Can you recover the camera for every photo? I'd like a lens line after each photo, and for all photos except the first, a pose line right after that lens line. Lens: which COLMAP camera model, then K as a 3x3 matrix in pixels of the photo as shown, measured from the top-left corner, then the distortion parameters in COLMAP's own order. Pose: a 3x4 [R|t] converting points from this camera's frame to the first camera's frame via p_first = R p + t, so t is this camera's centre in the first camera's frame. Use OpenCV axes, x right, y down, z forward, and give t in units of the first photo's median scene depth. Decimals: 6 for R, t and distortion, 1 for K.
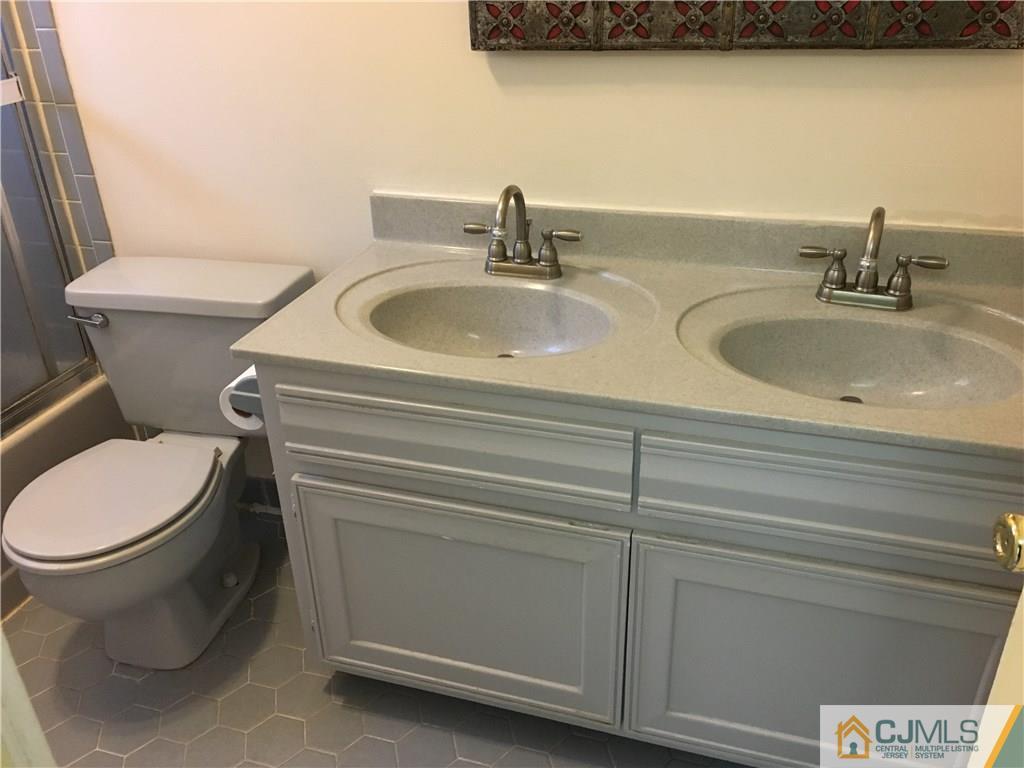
lens RADIAL K [[871.8, 0, 512.0], [0, 871.8, 384.0], [0, 0, 1]] dist [0.104096, -0.128294]
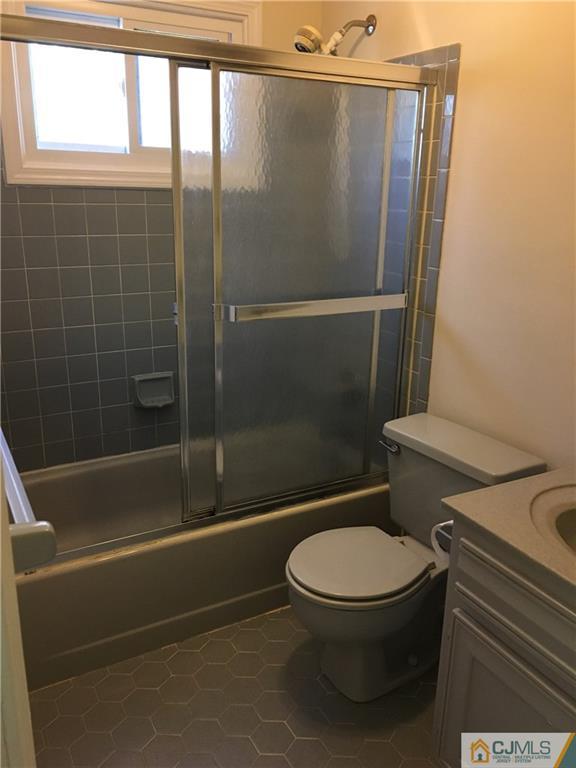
lens RADIAL K [[653.9, 0, 287.8], [0, 653.9, 393.5], [0, 0, 1]] dist [0.104096, -0.128294]
pose [[0.721954, 0.255221, -0.643152, 0.097044], [-0.364034, 0.930553, -0.039367, -0.049833], [0.588440, 0.262551, 0.764726, 0.010857]]
